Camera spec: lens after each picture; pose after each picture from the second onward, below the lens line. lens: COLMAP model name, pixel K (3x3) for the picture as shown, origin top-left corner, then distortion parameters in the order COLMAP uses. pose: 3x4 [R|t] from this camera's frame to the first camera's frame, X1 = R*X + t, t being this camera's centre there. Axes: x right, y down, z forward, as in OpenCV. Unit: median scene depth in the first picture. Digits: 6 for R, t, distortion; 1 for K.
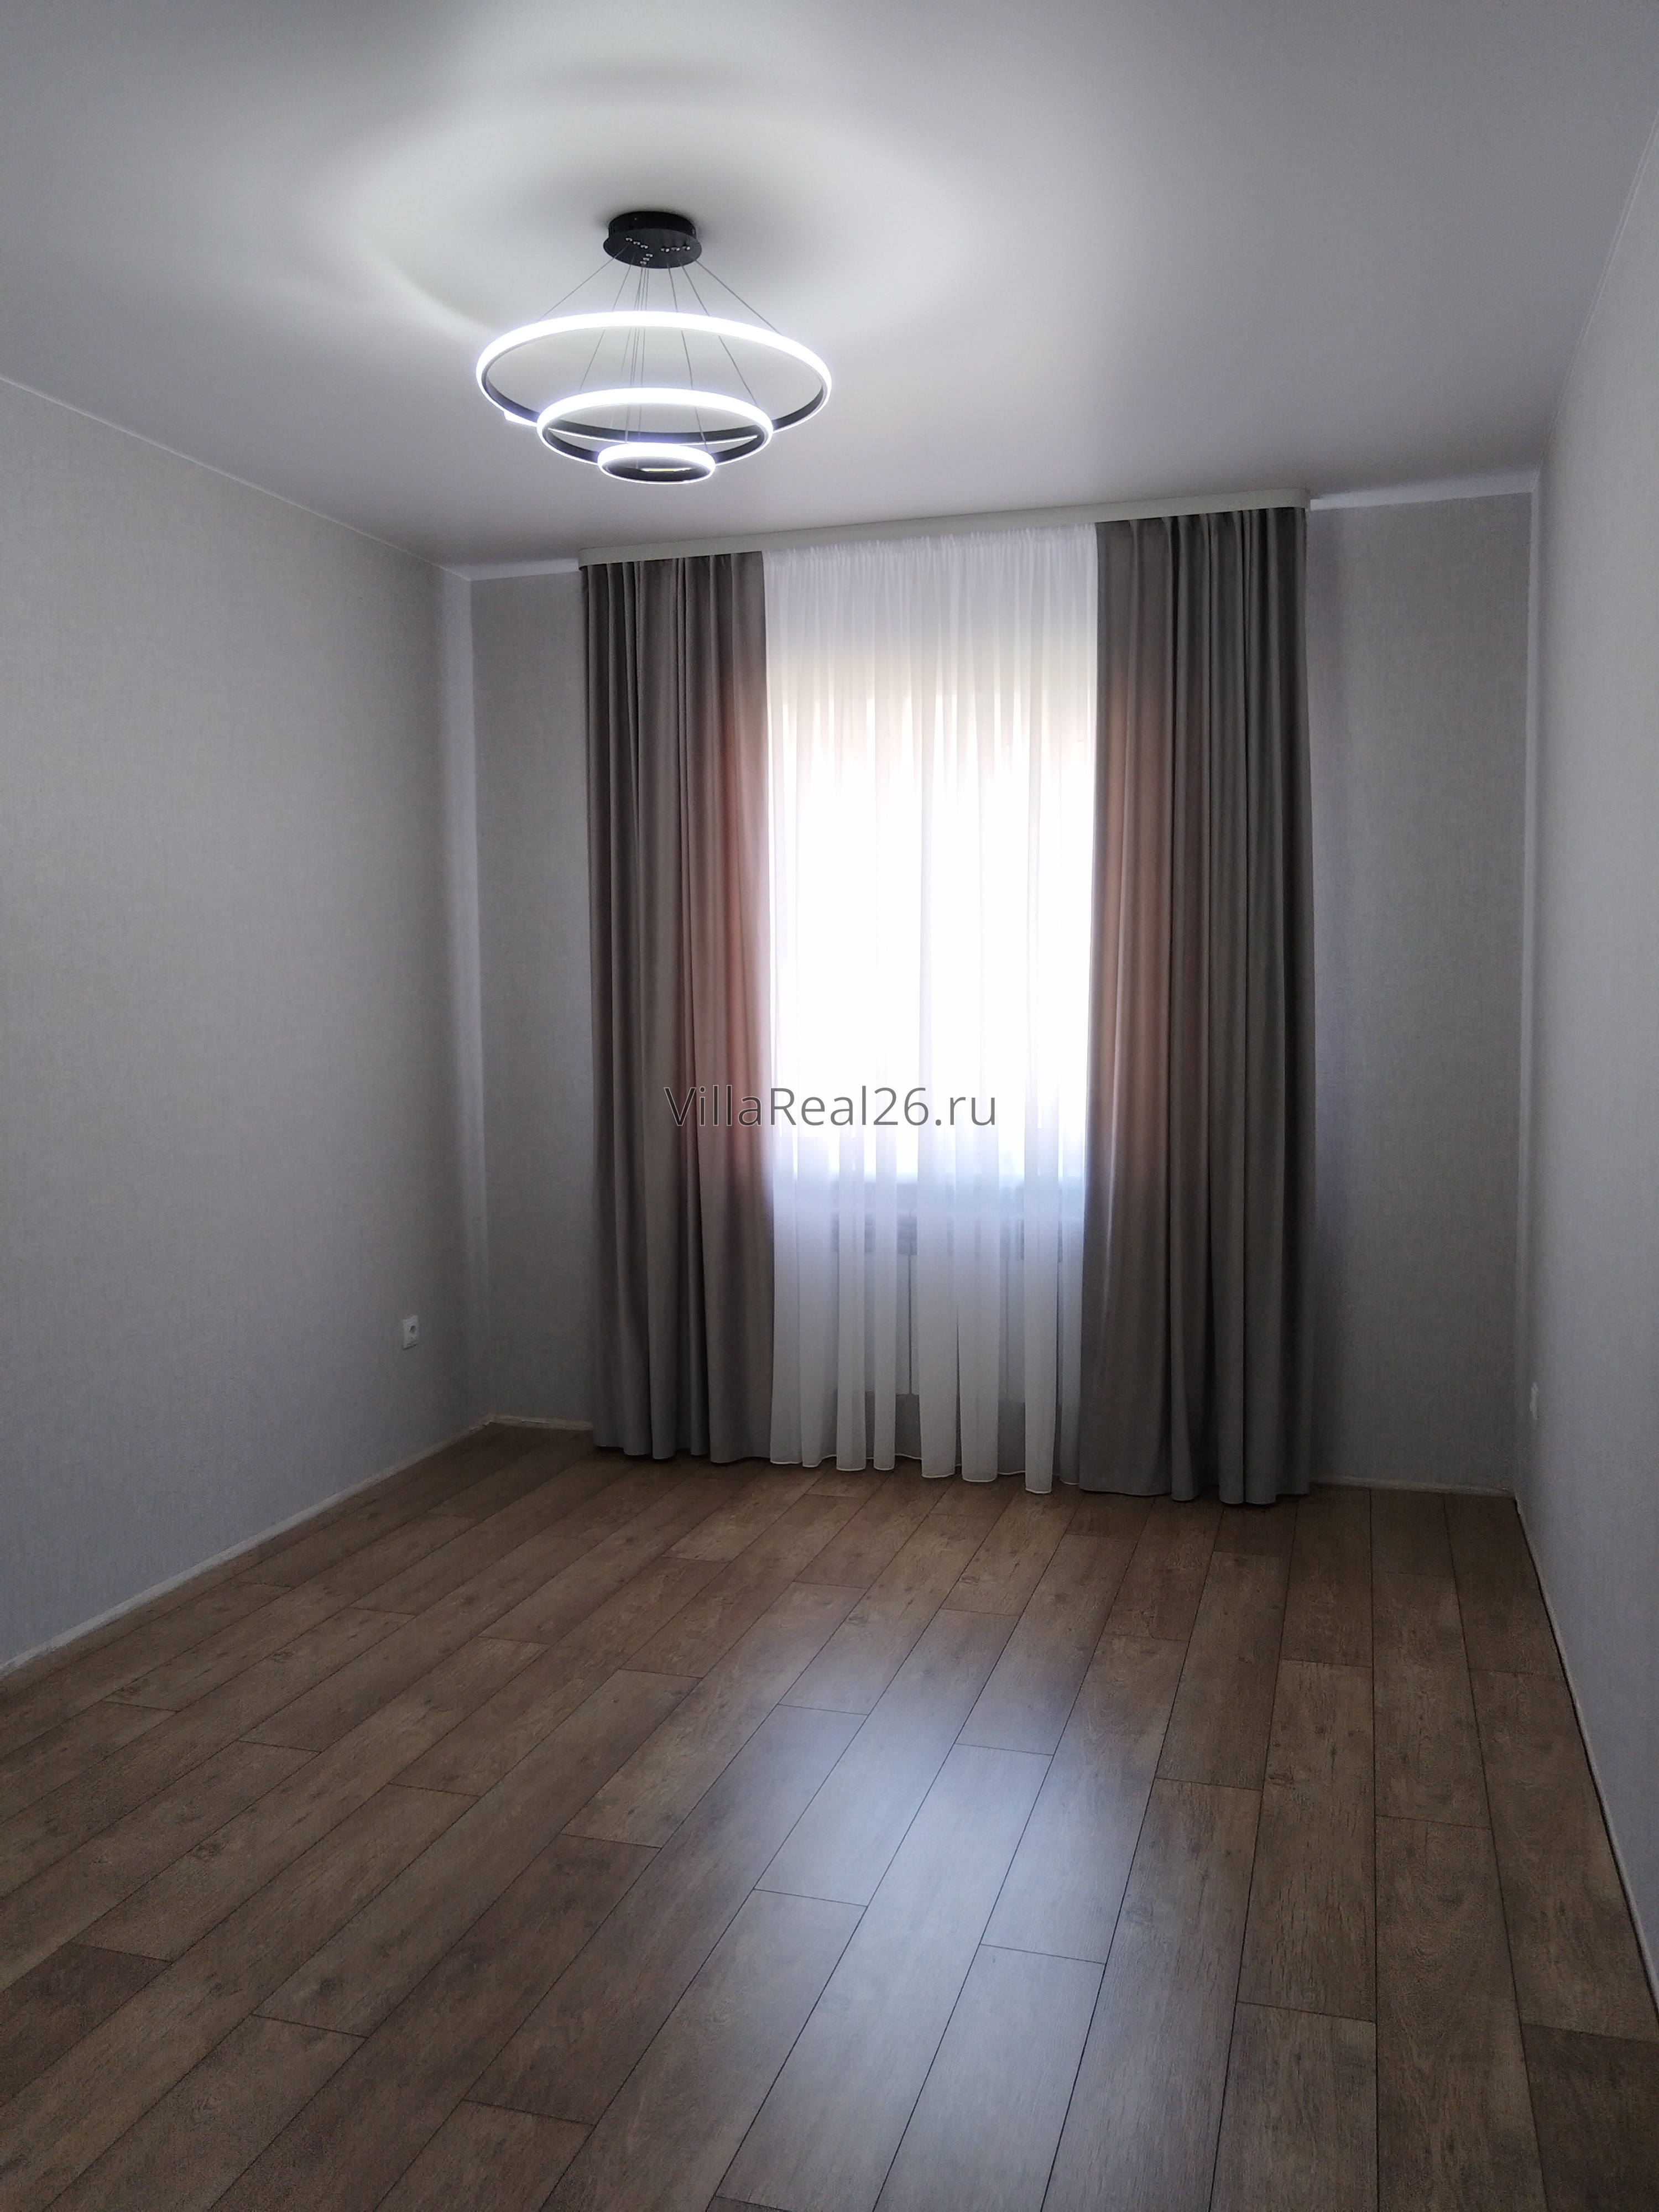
lens RADIAL K [[1730.0, 0, 829.5], [0, 1730.0, 1106.0], [0, 0, 1]] dist [-0.111463, -0.000263]
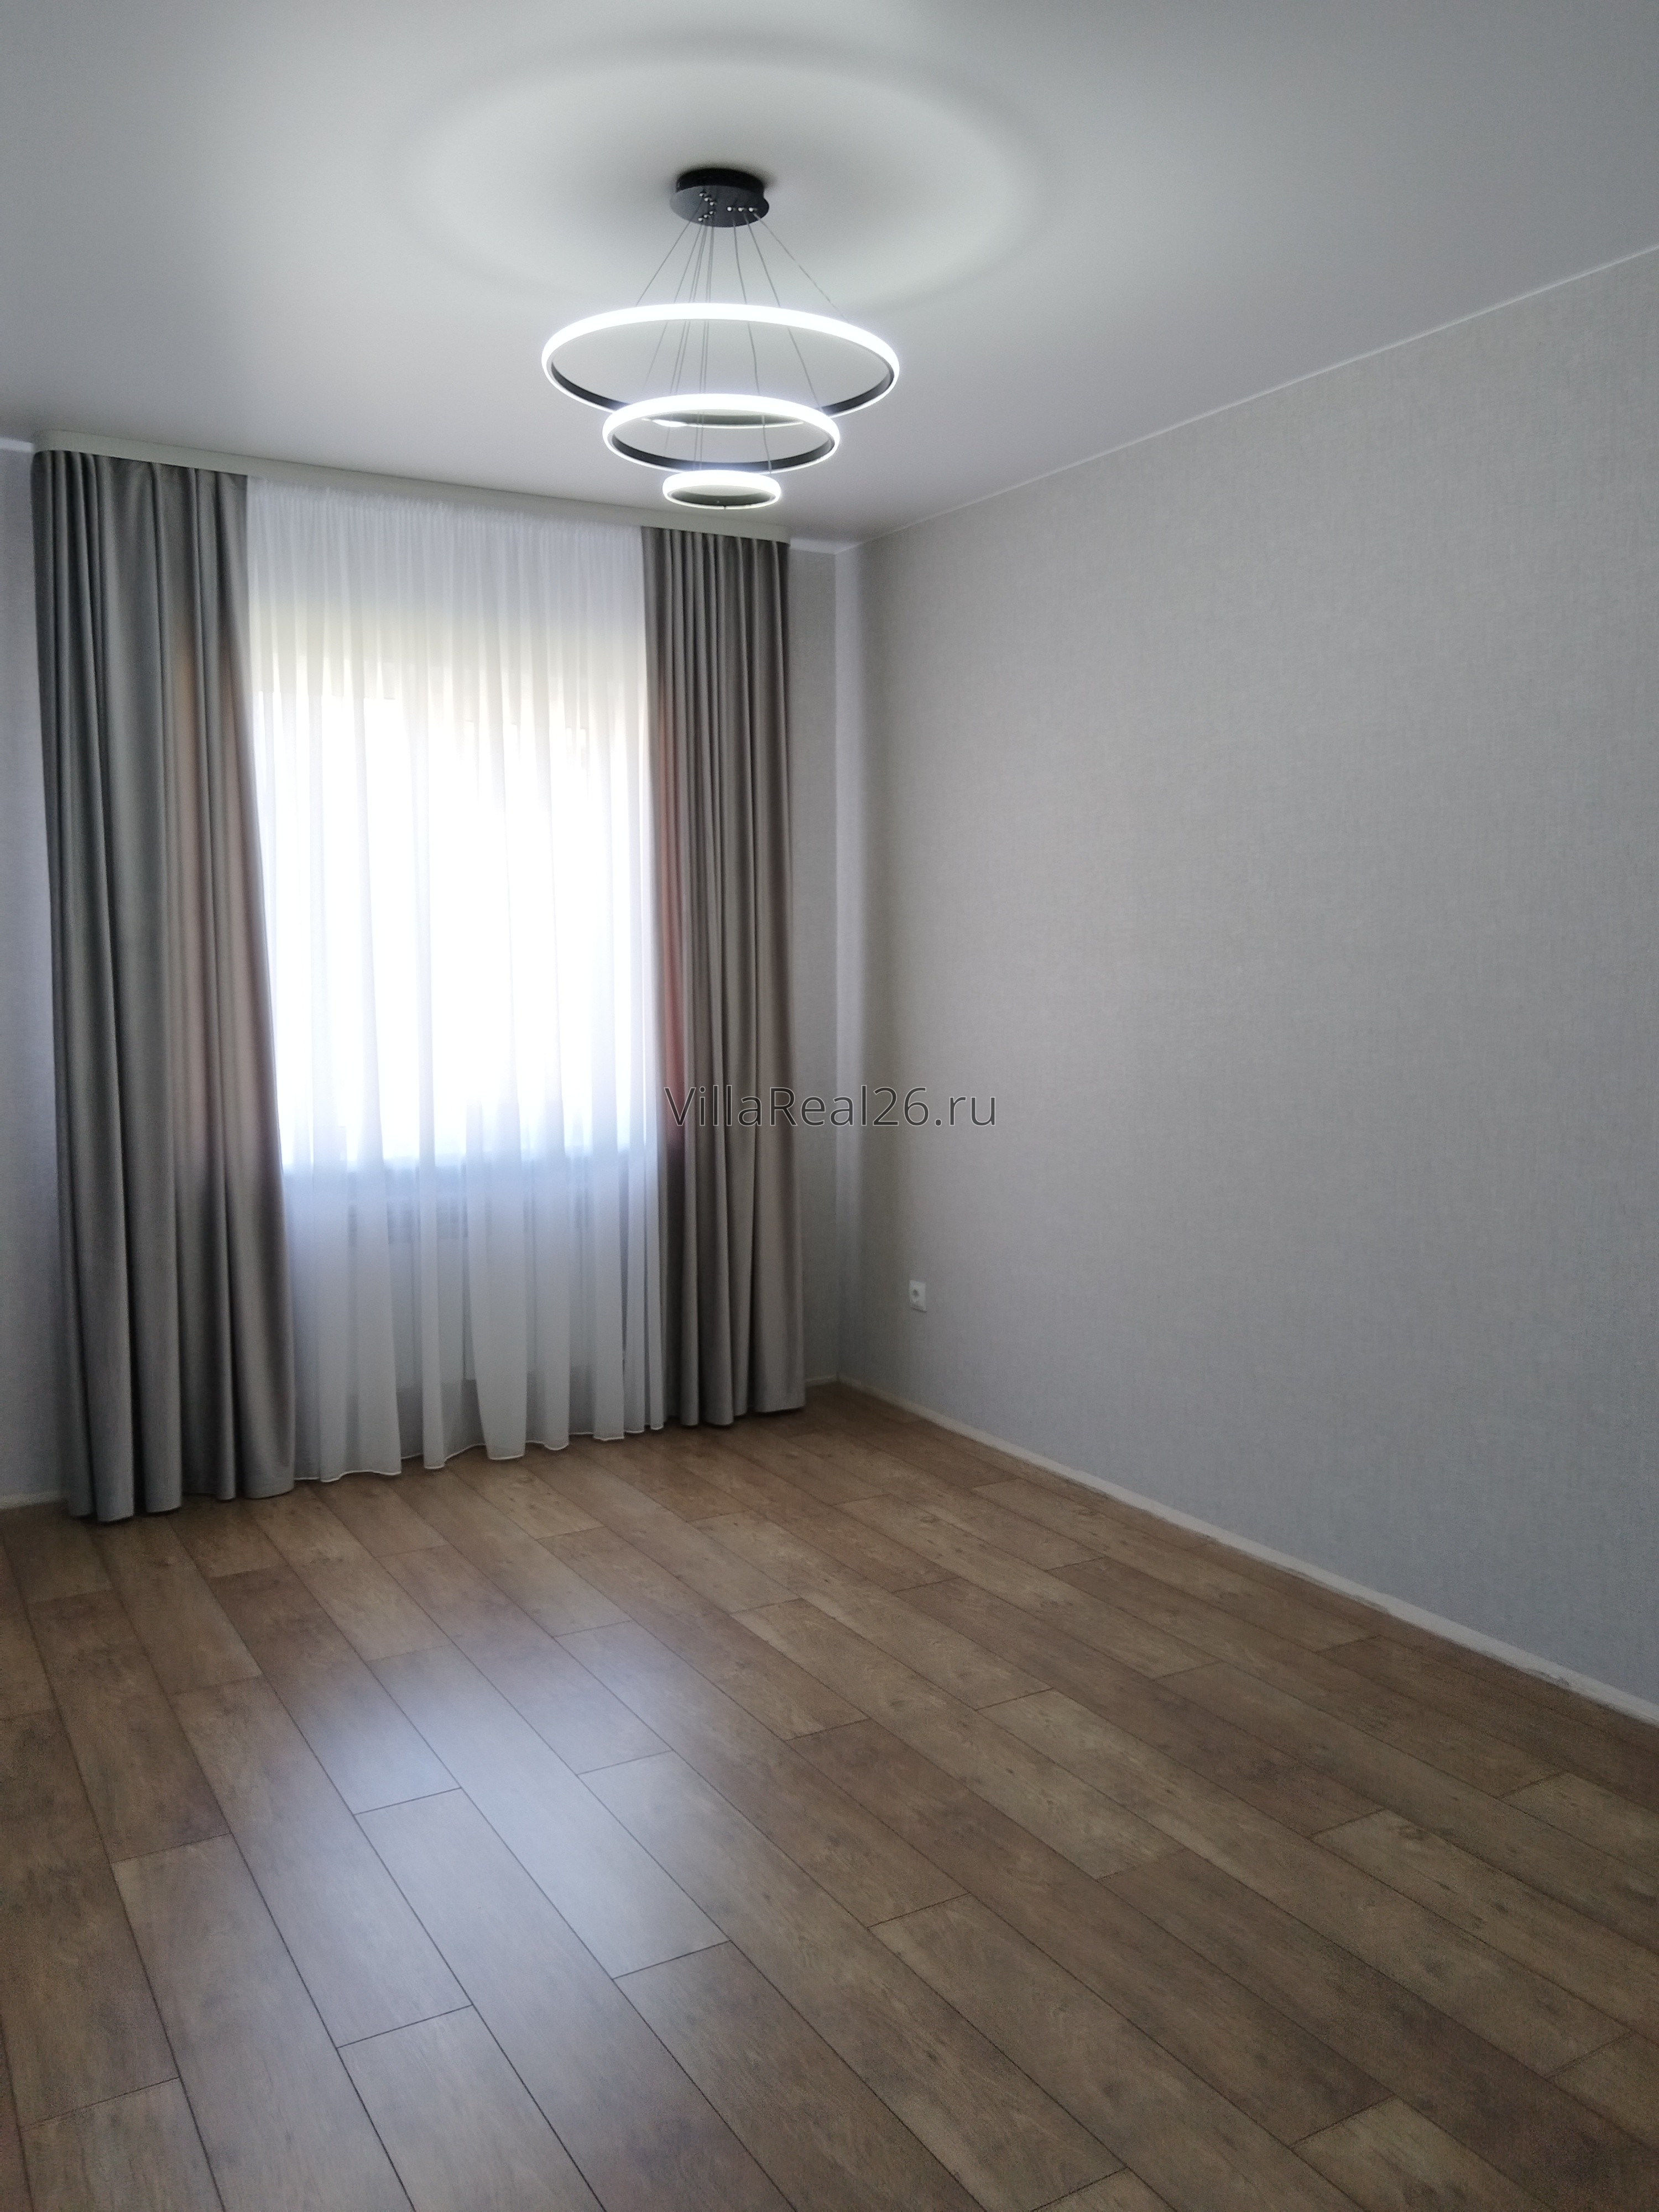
lens RADIAL K [[1712.7, 0, 829.5], [0, 1712.7, 1106.0], [0, 0, 1]] dist [0.007715, 0.002722]
pose [[0.677442, -0.063010, 0.732872, -0.536938], [0.054325, 0.997889, 0.035579, -0.012635], [-0.733567, 0.015710, 0.679435, 0.182762]]
